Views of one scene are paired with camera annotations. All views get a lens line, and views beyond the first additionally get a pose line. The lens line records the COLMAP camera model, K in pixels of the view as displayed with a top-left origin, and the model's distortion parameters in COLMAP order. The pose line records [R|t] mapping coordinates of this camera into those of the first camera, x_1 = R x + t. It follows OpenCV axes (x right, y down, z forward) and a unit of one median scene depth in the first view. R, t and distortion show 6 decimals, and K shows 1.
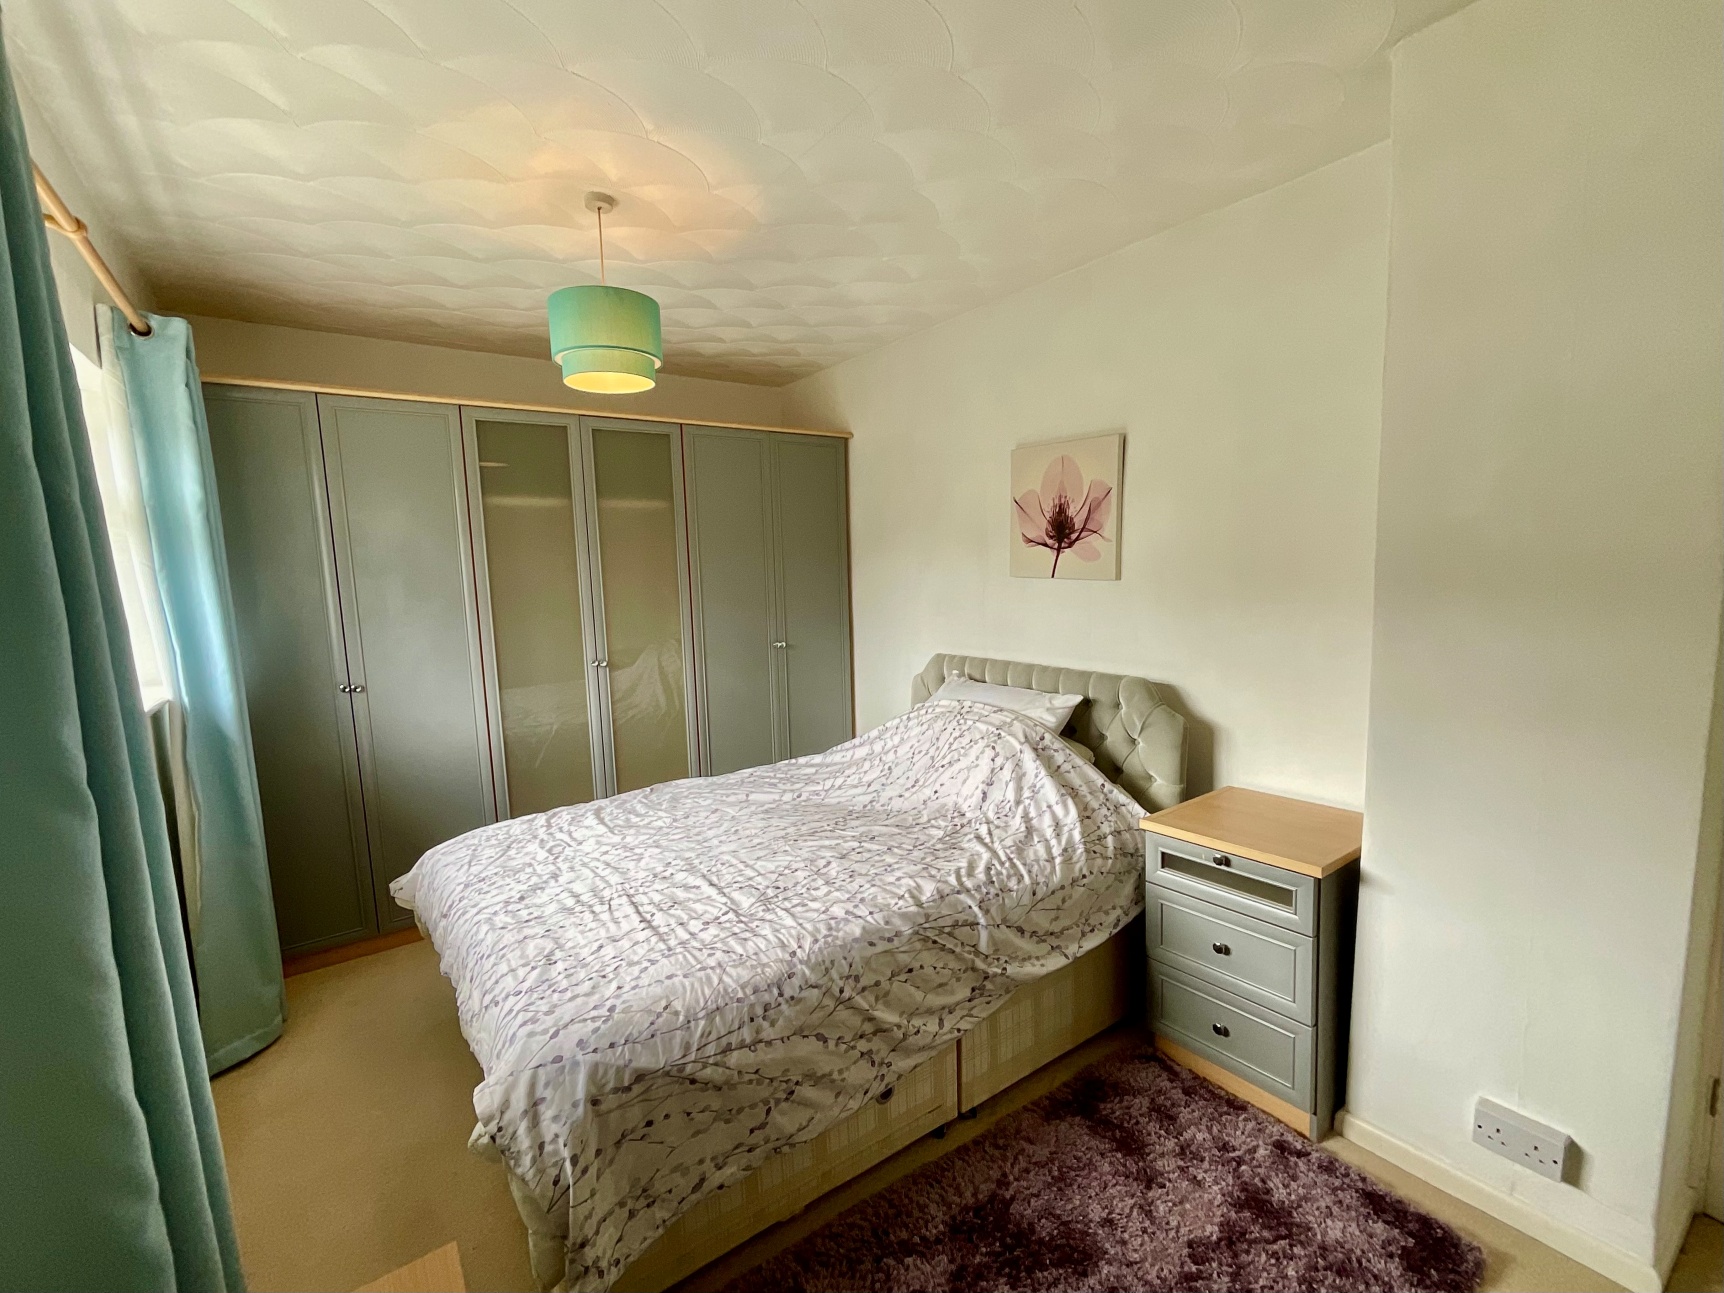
lens RADIAL K [[750.1, 0, 862.0], [0, 750.1, 646.5], [0, 0, 1]] dist [0.003315, 0.000281]
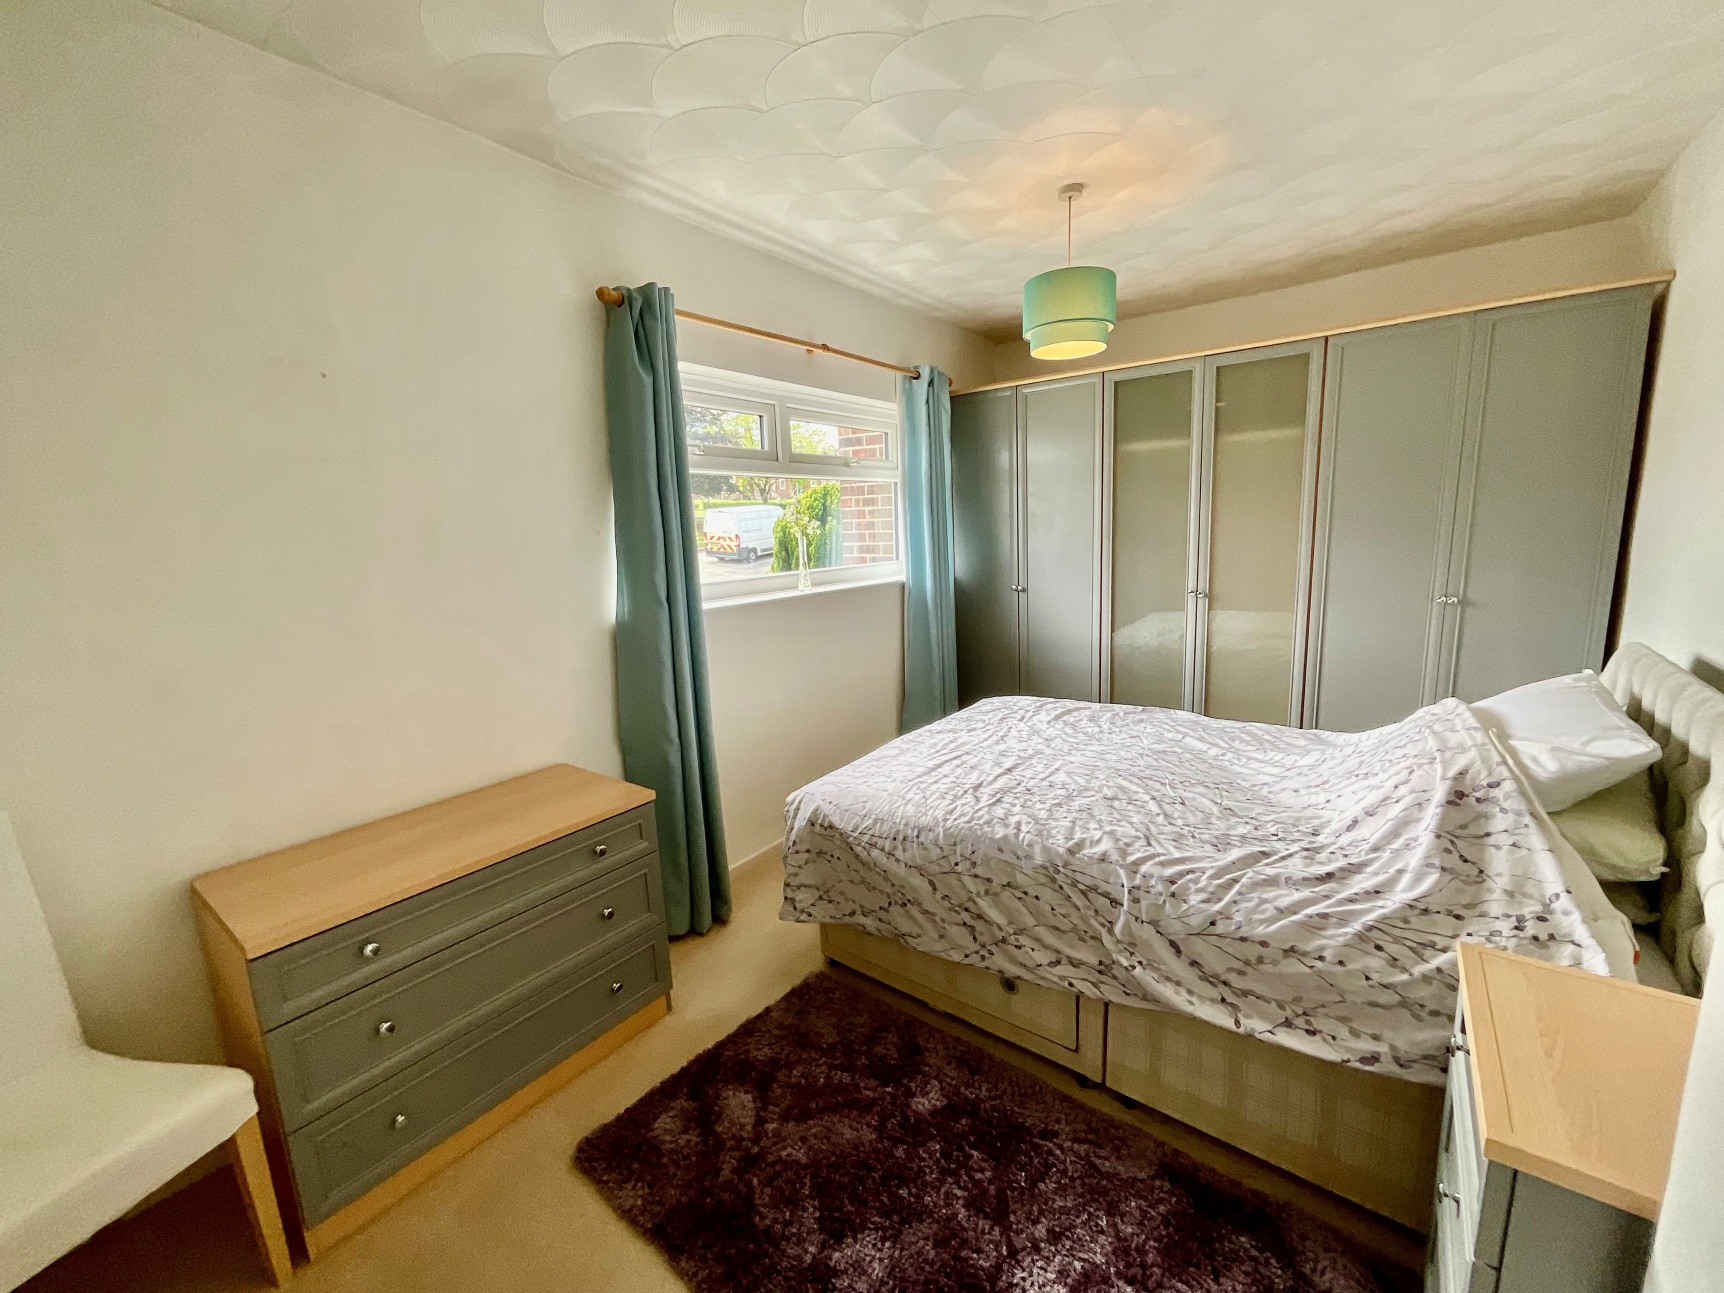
lens RADIAL K [[705.3, 0, 864.2], [0, 705.3, 642.2], [0, 0, 1]] dist [0.007958, 0.000362]
pose [[0.296176, 0.179906, -0.938037, 0.761495], [-0.078444, 0.983365, 0.163831, -0.061079], [0.951907, 0.025061, 0.305361, 0.396512]]
